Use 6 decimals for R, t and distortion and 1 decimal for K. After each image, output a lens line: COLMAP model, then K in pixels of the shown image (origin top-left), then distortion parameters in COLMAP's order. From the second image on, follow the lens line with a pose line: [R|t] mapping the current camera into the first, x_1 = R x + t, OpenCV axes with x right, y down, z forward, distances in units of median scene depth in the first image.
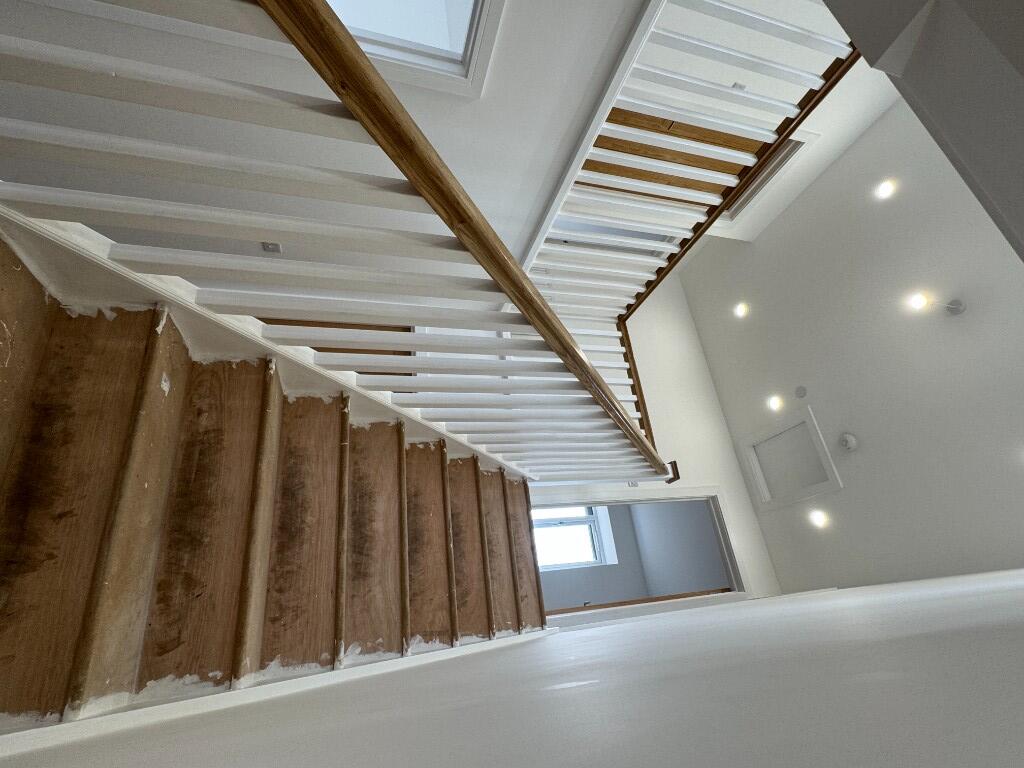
lens RADIAL K [[489.1, 0, 512.0], [0, 489.1, 384.0], [0, 0, 1]] dist [-0.018259, -0.000164]
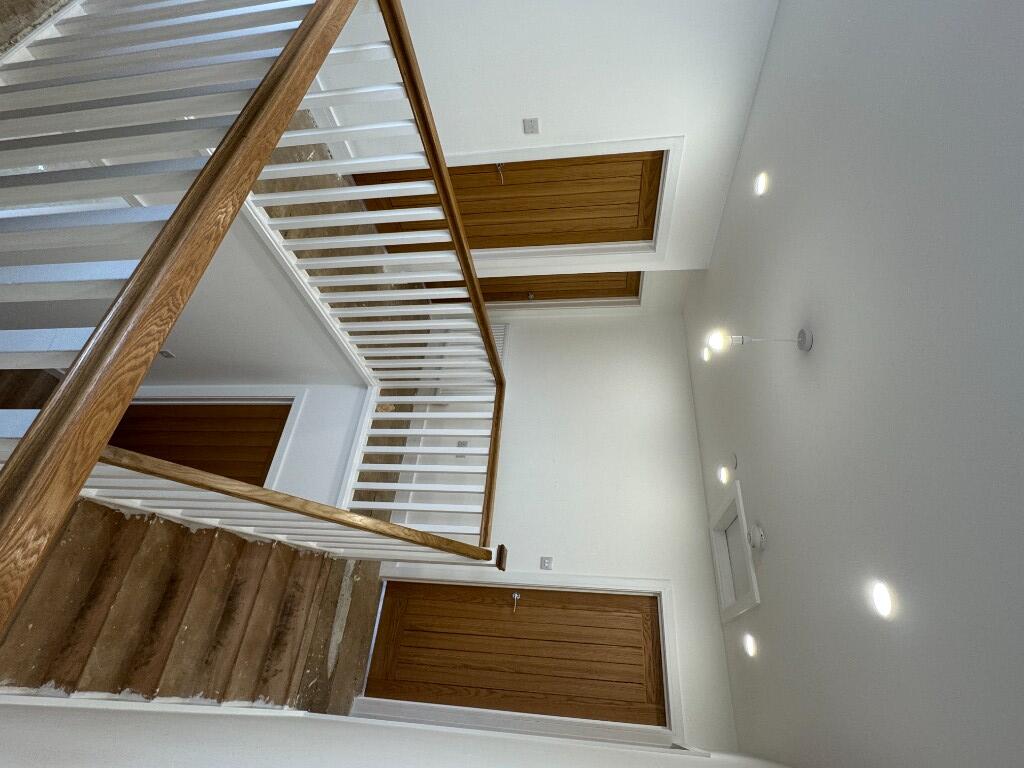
lens RADIAL K [[497.3, 0, 512.0], [0, 497.3, 384.0], [0, 0, 1]] dist [0.001297, -0.000377]
pose [[0.887824, -0.062023, -0.455984, 0.987916], [0.017558, 0.994720, -0.101117, -0.048129], [0.459848, 0.081768, 0.884225, 0.258648]]
